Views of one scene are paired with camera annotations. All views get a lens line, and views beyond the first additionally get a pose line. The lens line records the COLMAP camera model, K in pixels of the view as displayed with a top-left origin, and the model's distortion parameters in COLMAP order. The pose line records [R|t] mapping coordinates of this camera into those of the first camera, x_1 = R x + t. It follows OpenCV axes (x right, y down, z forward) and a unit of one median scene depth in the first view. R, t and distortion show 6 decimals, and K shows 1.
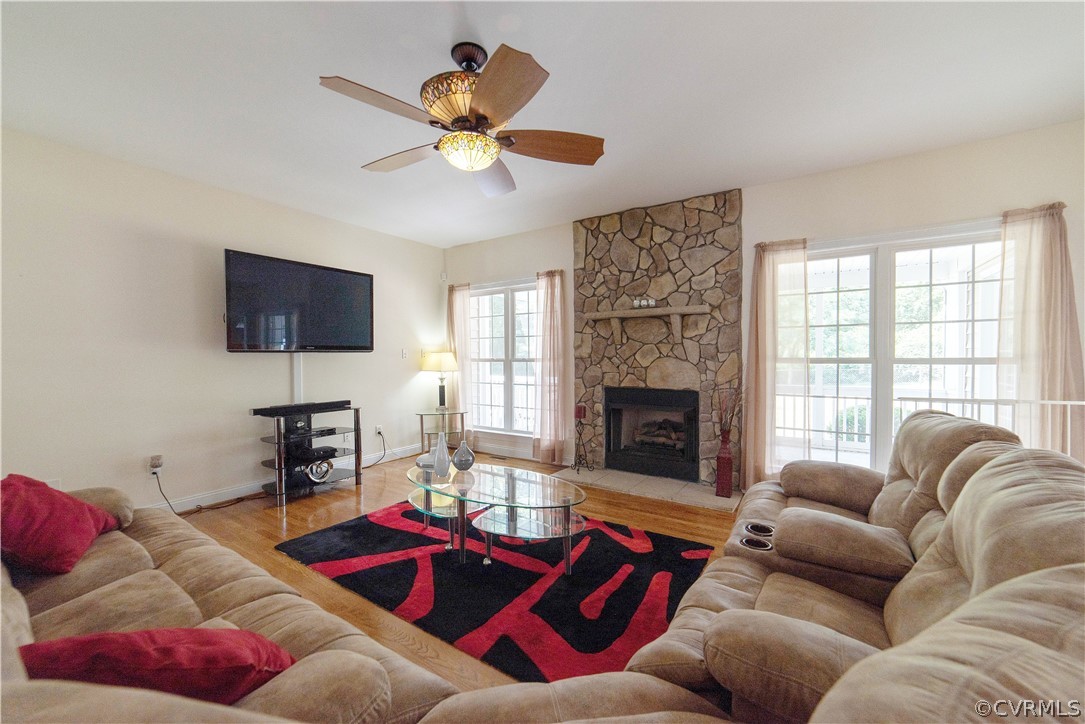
lens RADIAL K [[432.9, 0, 542.5], [0, 432.9, 362.0], [0, 0, 1]] dist [-0.001820, 0.000774]
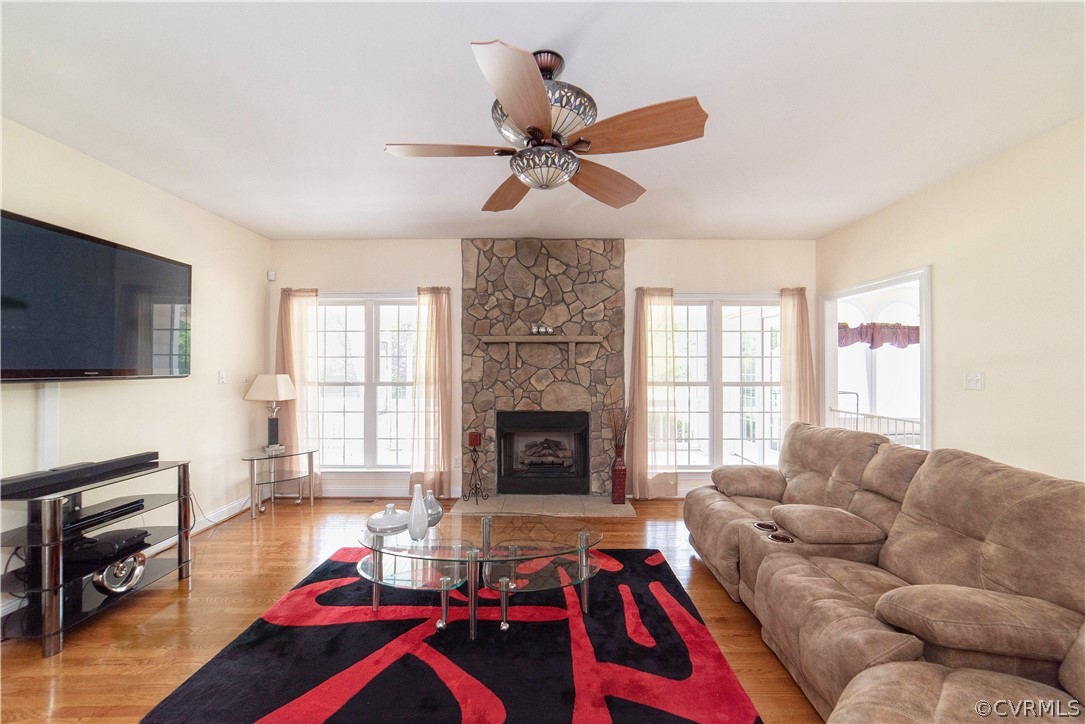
lens RADIAL K [[432.9, 0, 542.5], [0, 432.9, 362.0], [0, 0, 1]] dist [-0.001820, 0.000774]
pose [[0.829370, 0.010663, 0.558598, -0.346843], [0.003279, 0.999708, -0.023952, -0.033148], [-0.558690, 0.021696, 0.829093, 0.133703]]
